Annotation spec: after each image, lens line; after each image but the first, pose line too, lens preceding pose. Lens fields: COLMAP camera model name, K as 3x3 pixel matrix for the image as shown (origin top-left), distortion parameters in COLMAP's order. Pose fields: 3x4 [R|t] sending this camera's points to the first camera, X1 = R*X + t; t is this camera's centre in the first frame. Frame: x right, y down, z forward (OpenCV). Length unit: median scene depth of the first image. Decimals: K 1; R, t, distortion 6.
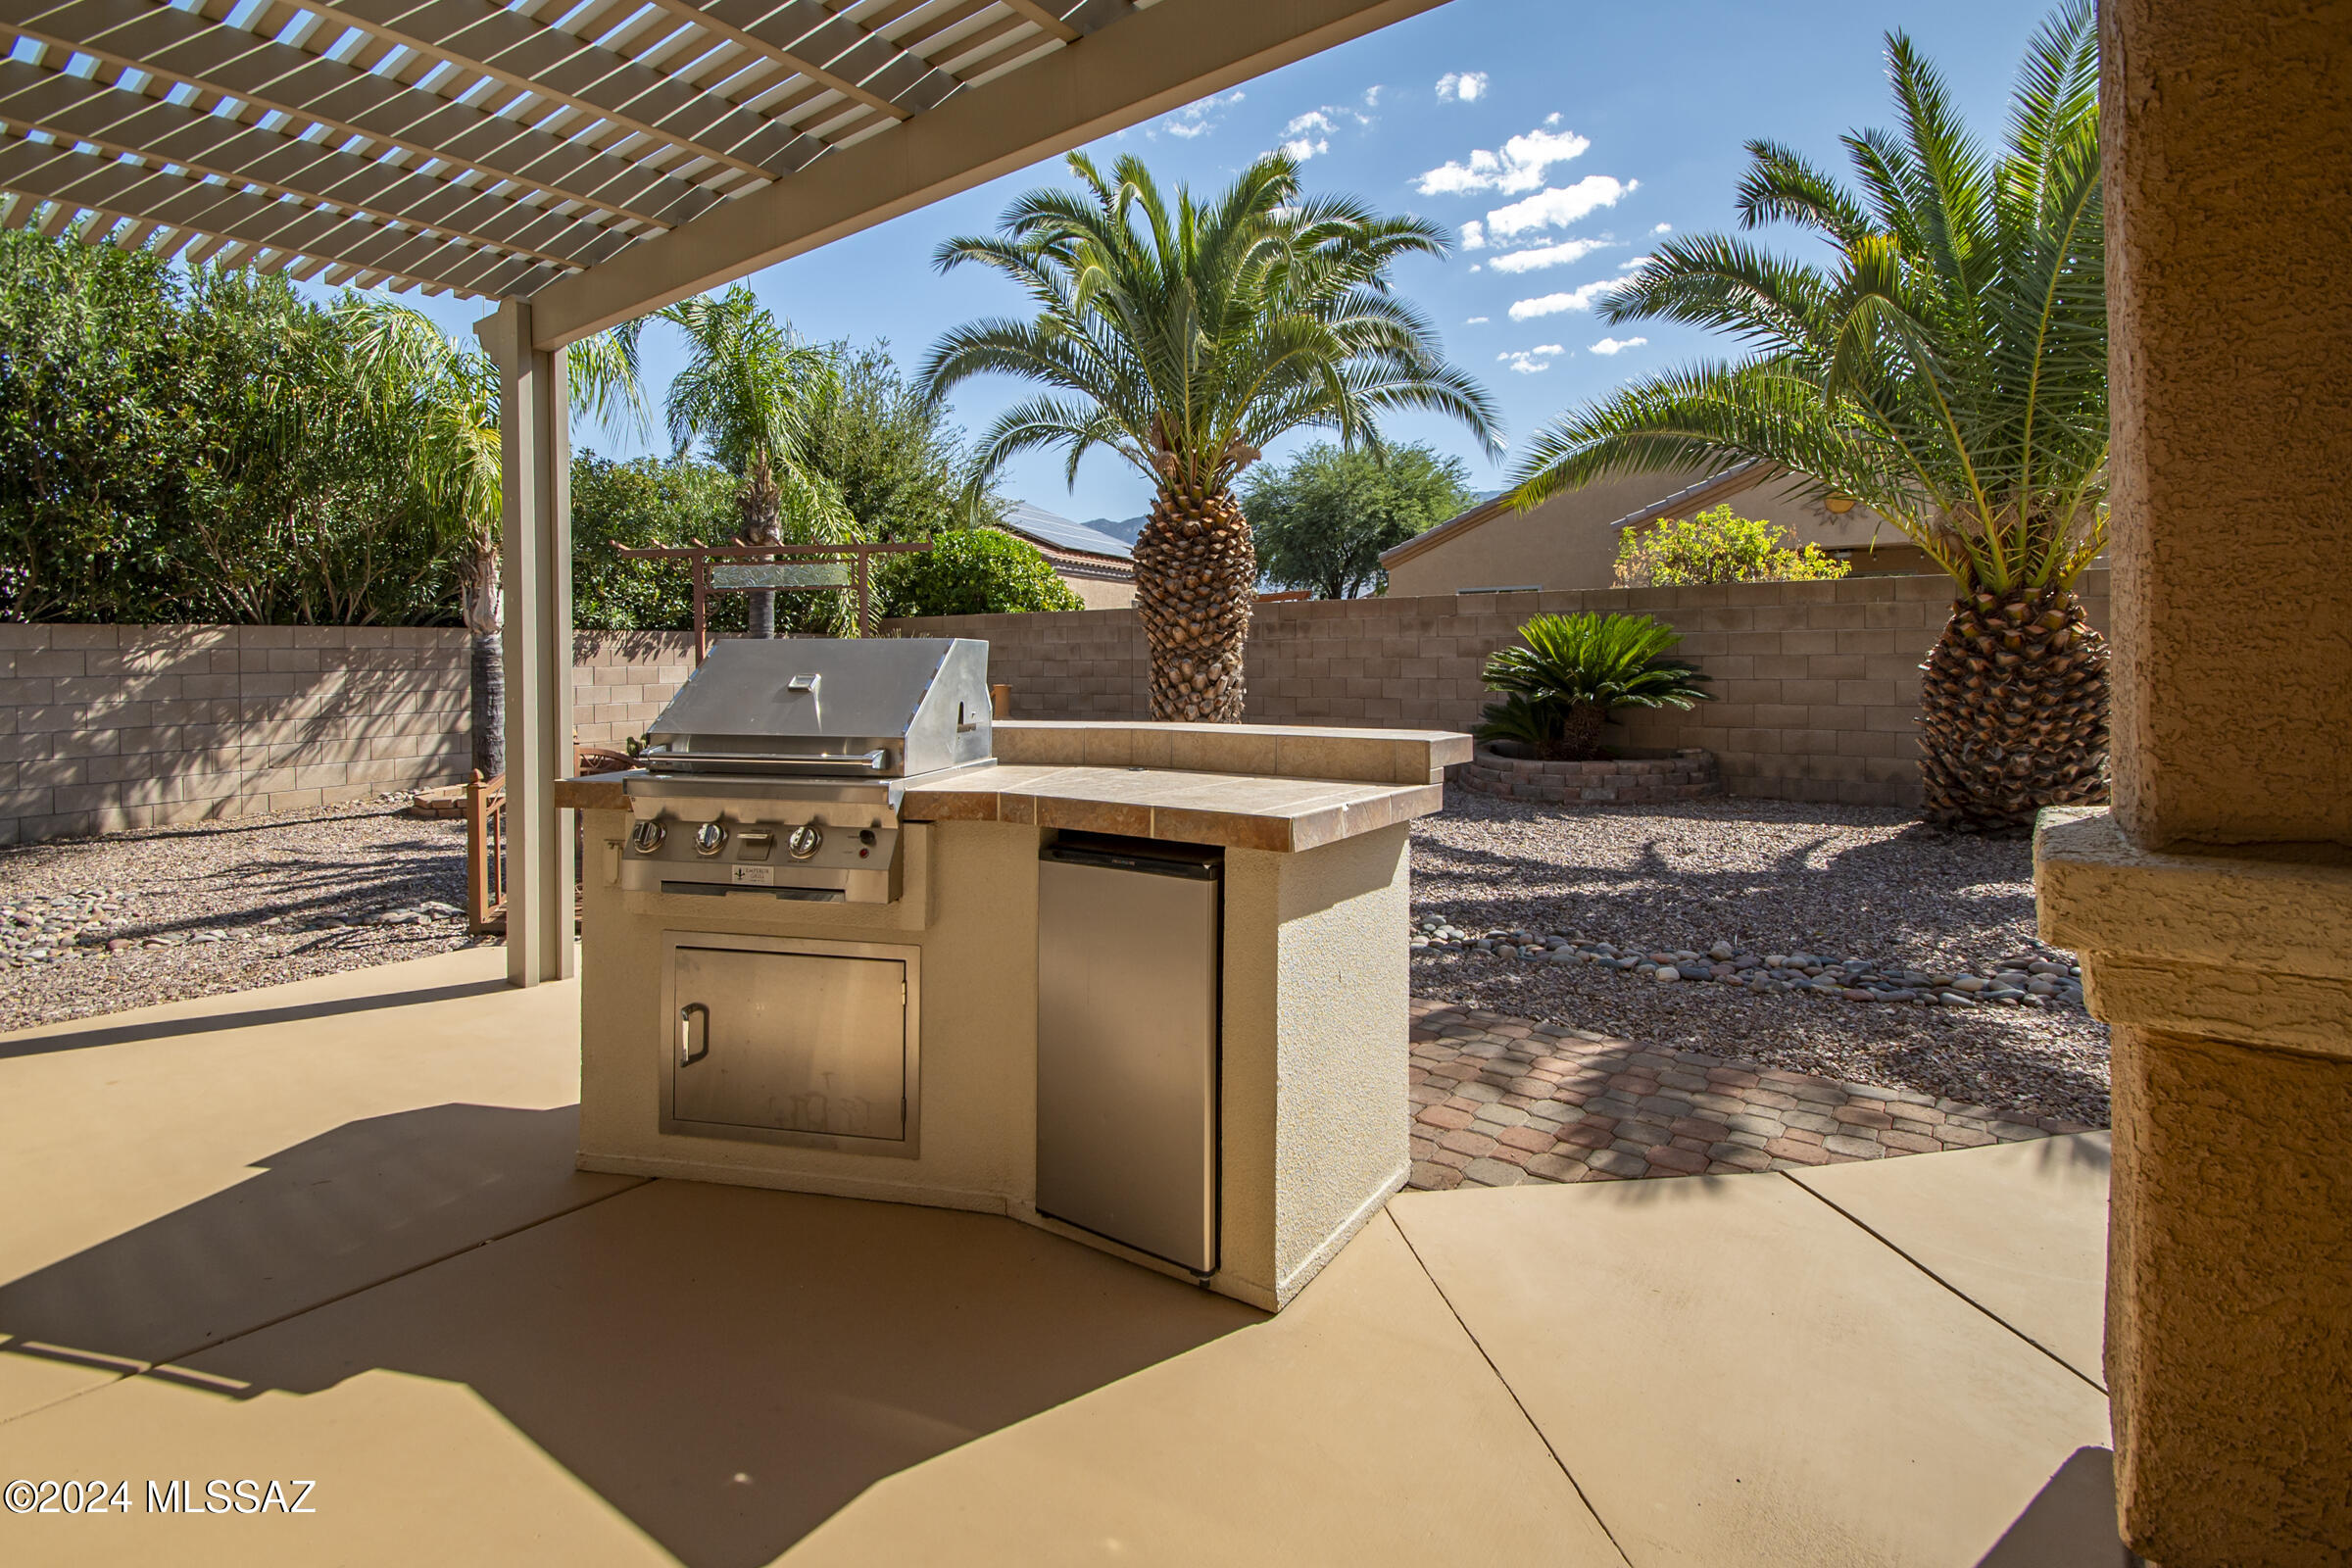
lens RADIAL K [[2007.0, 0, 1174.0], [0, 2007.0, 778.8], [0, 0, 1]] dist [0.012572, 0.004029]
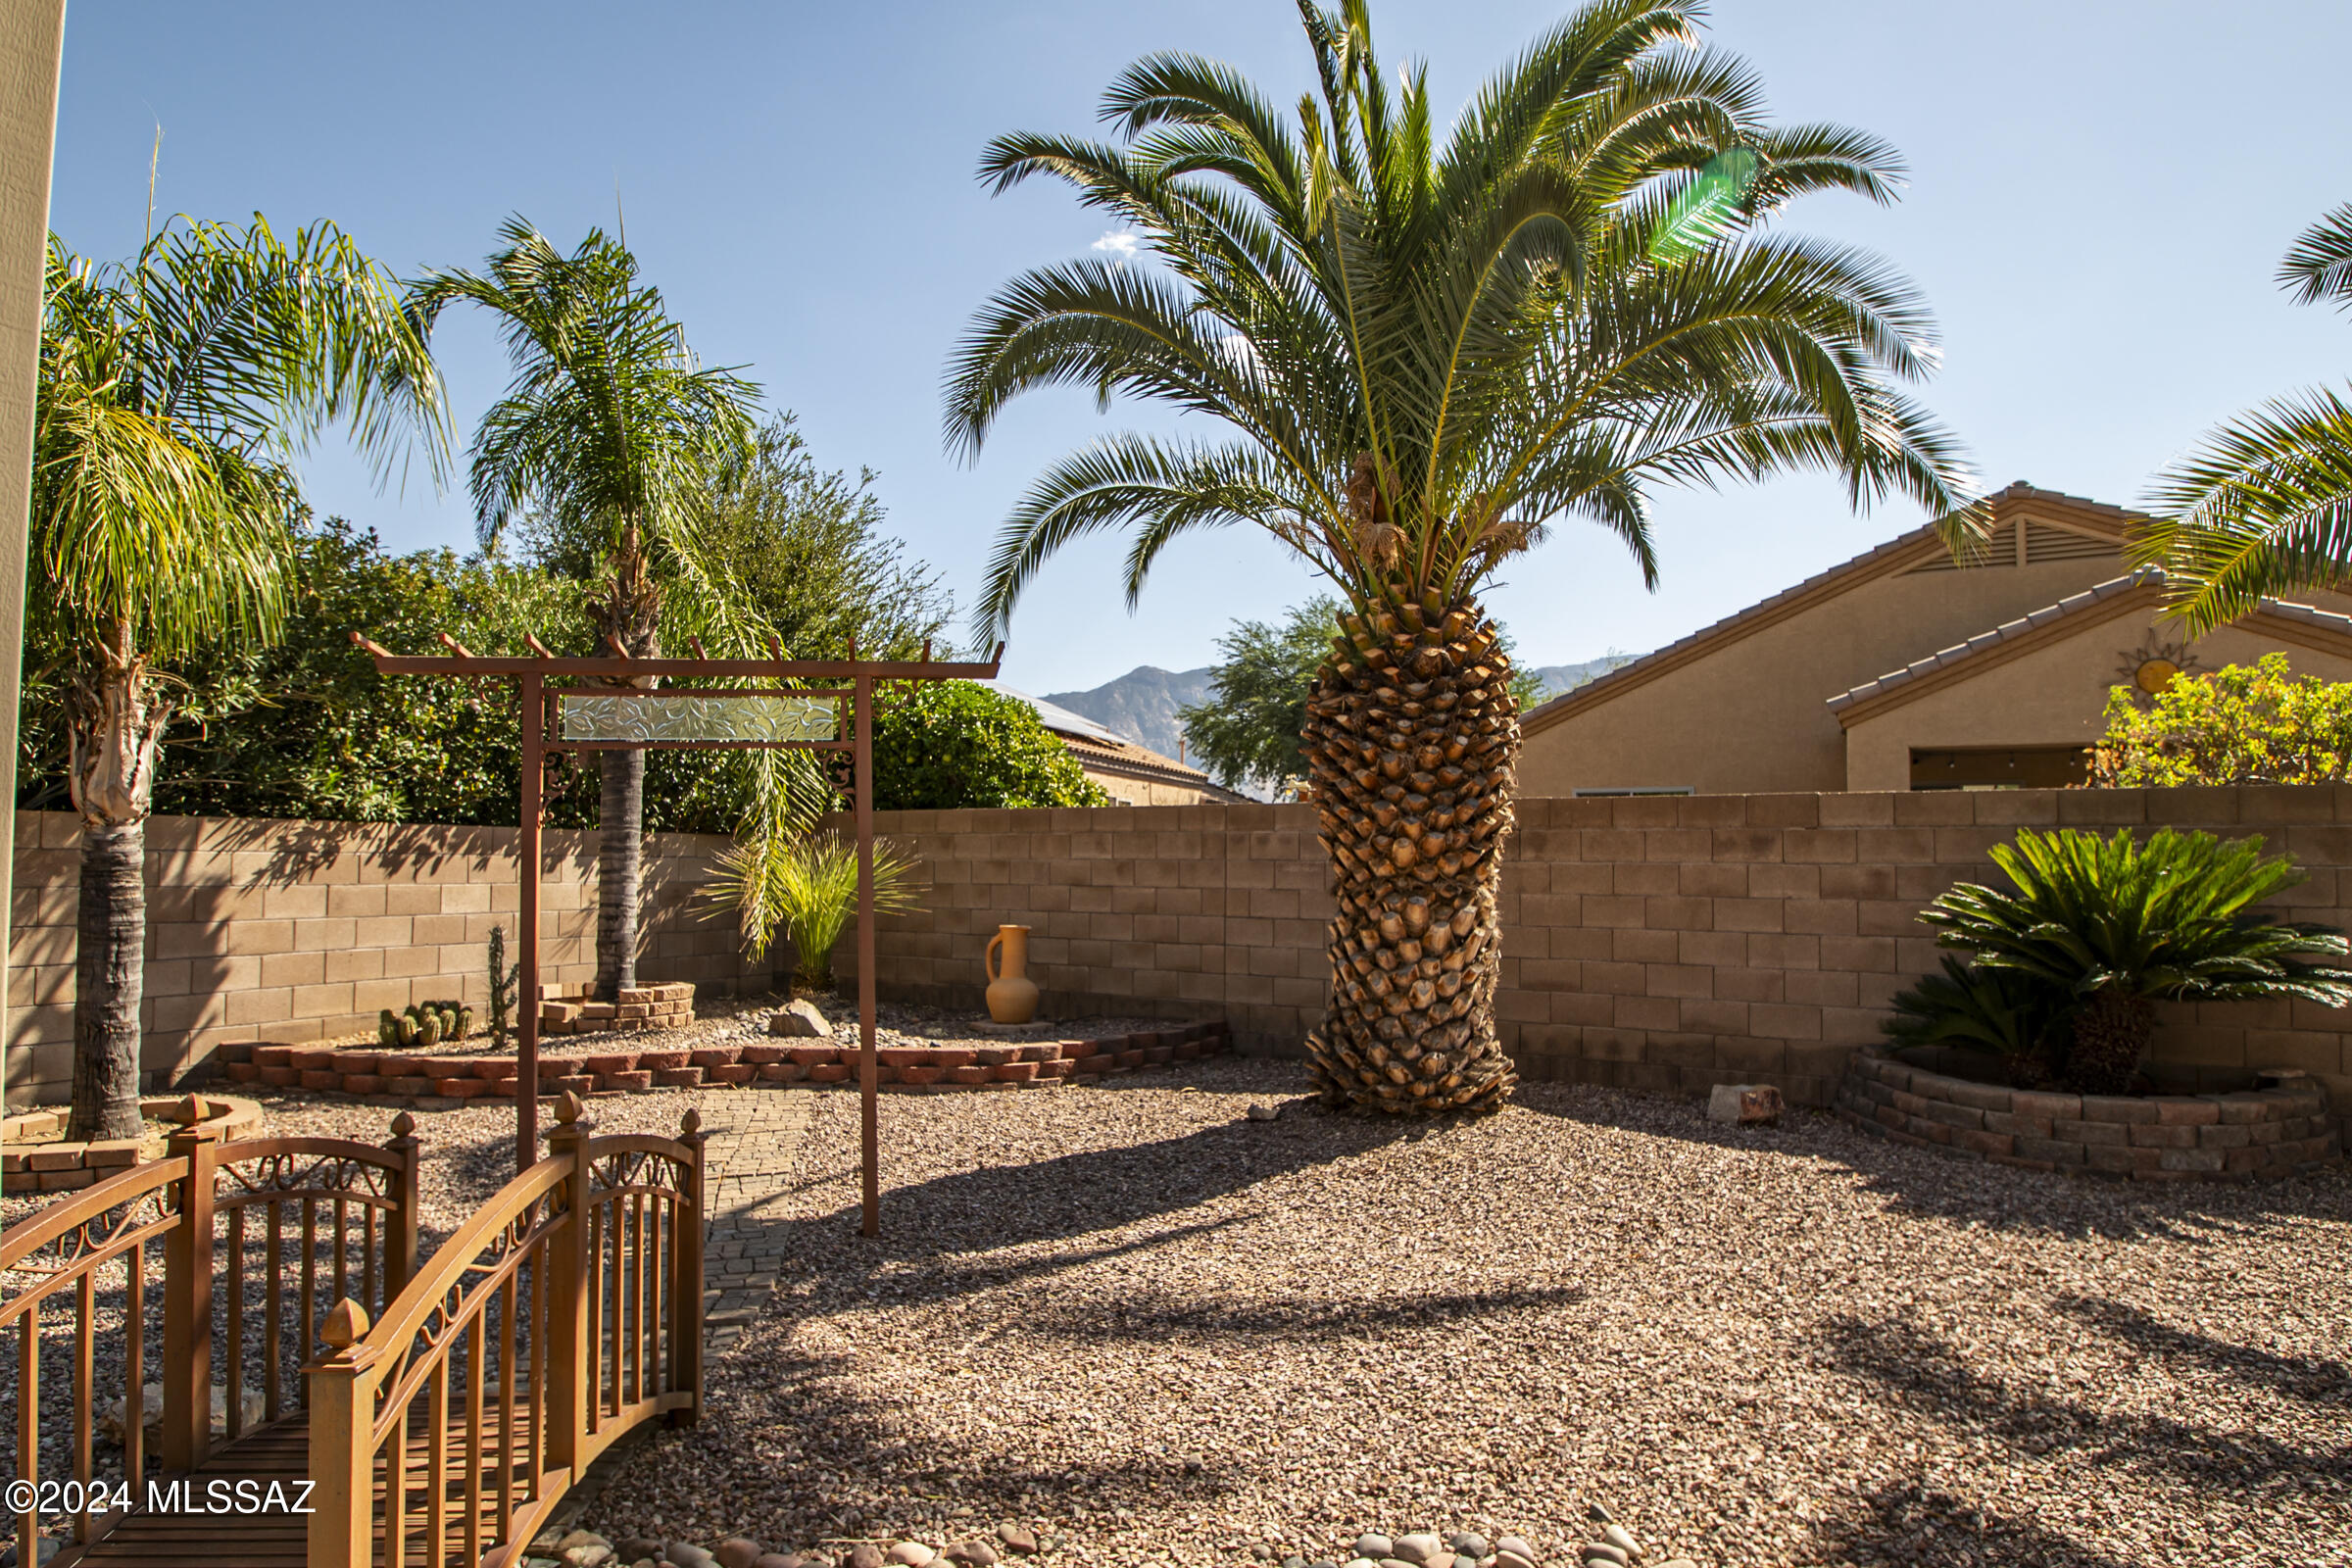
lens RADIAL K [[2255.4, 0, 1176.9], [0, 2255.4, 795.1], [0, 0, 1]] dist [-0.073032, 0.000000]
pose [[0.997494, 0.022395, 0.067113, -0.099424], [-0.016136, 0.995591, -0.092398, -0.028972], [-0.068887, 0.091084, 0.993458, 0.383566]]
